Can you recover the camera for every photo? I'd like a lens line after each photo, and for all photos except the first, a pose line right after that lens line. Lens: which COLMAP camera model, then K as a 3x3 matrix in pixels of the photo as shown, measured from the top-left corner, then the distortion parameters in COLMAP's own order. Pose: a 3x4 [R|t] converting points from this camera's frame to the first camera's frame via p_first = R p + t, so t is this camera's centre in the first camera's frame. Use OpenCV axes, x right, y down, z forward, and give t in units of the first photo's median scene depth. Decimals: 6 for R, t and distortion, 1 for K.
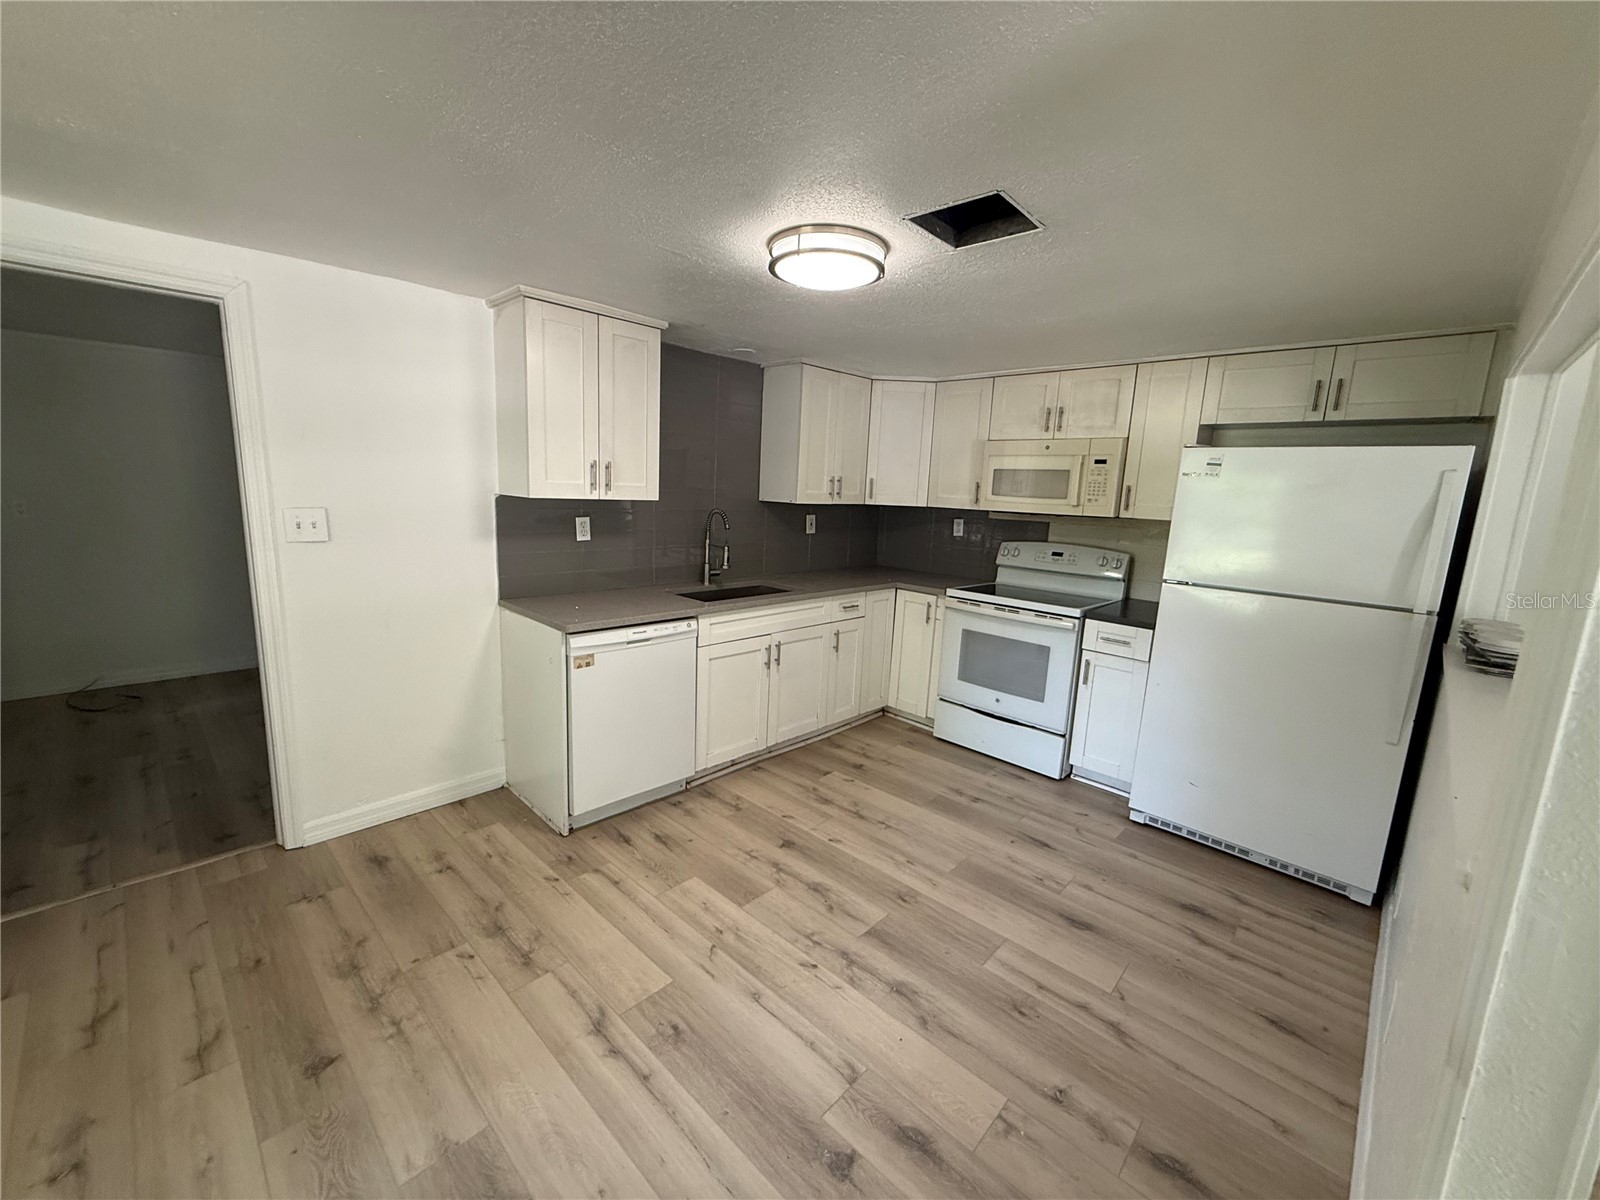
lens RADIAL K [[635.2, 0, 793.4], [0, 635.2, 601.8], [0, 0, 1]] dist [-0.000576, 0.001111]
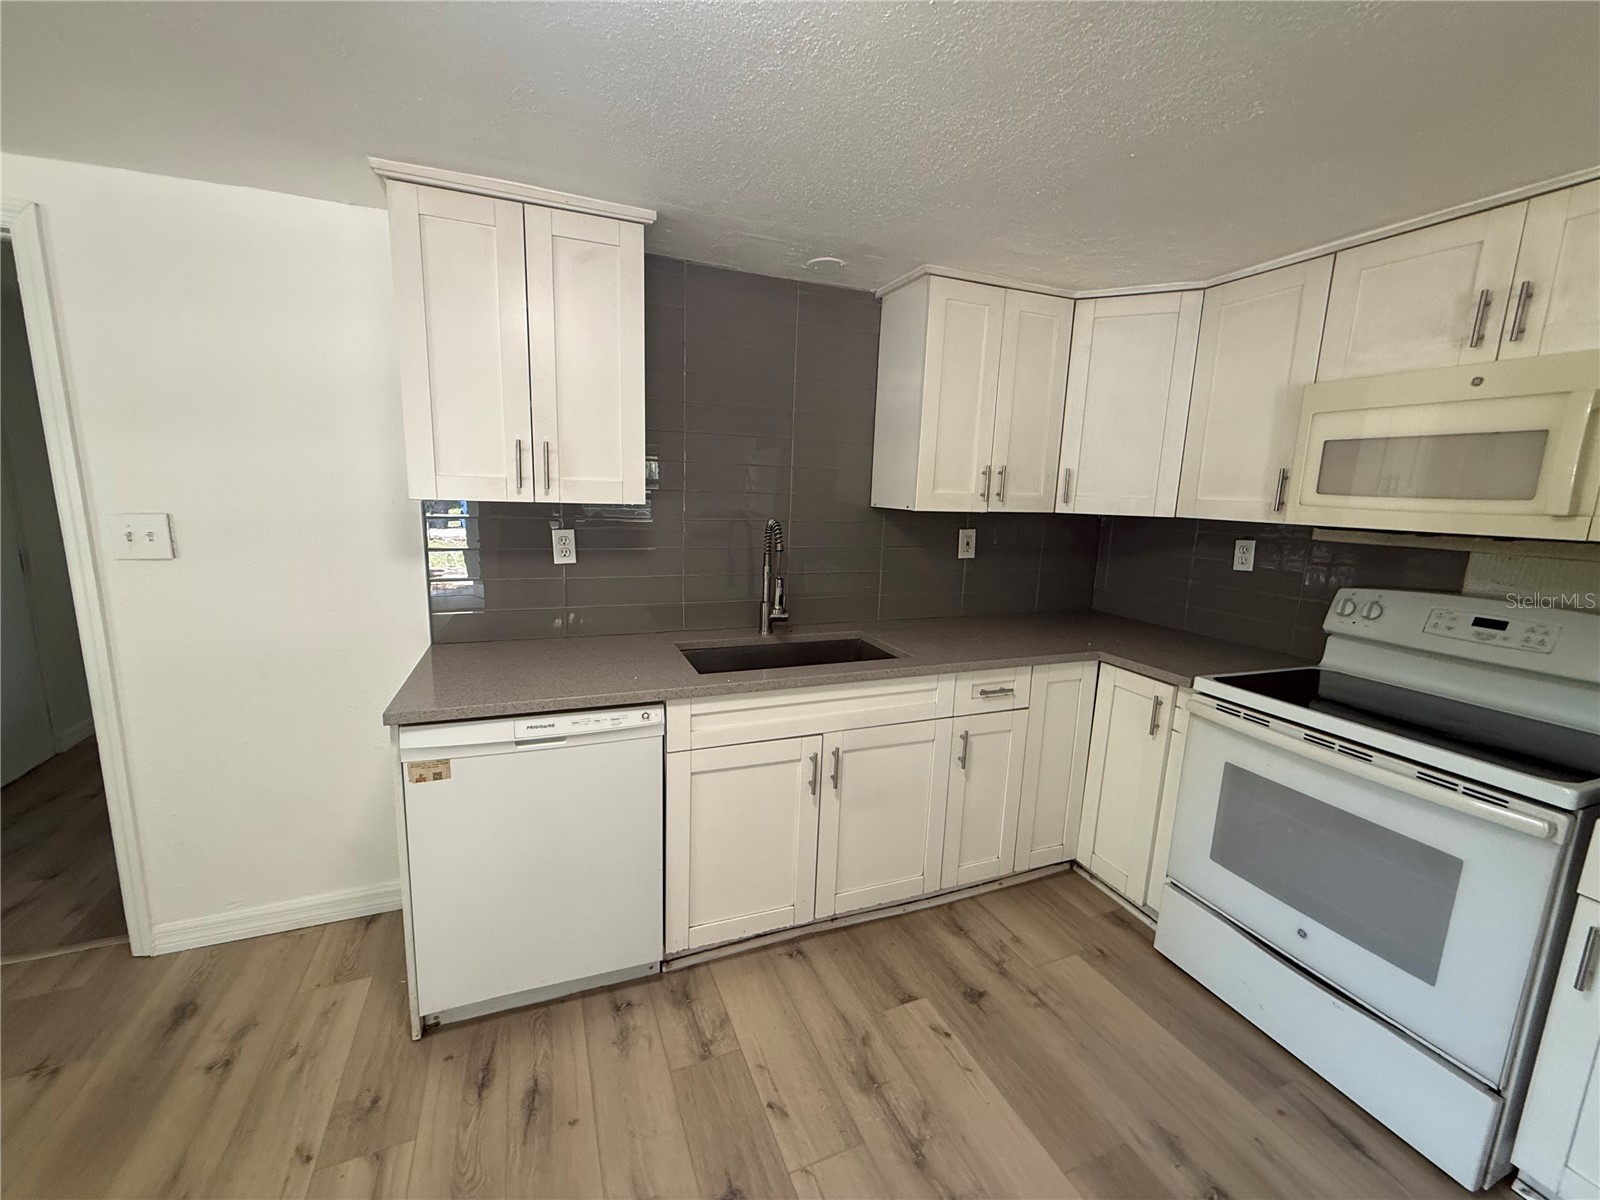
lens RADIAL K [[635.2, 0, 796.2], [0, 635.2, 596.3], [0, 0, 1]] dist [-0.000576, 0.001111]
pose [[0.915235, 0.055970, -0.399015, 0.184476], [-0.064679, 0.997871, -0.008385, -0.075231], [0.397696, 0.033482, 0.916906, 0.499597]]
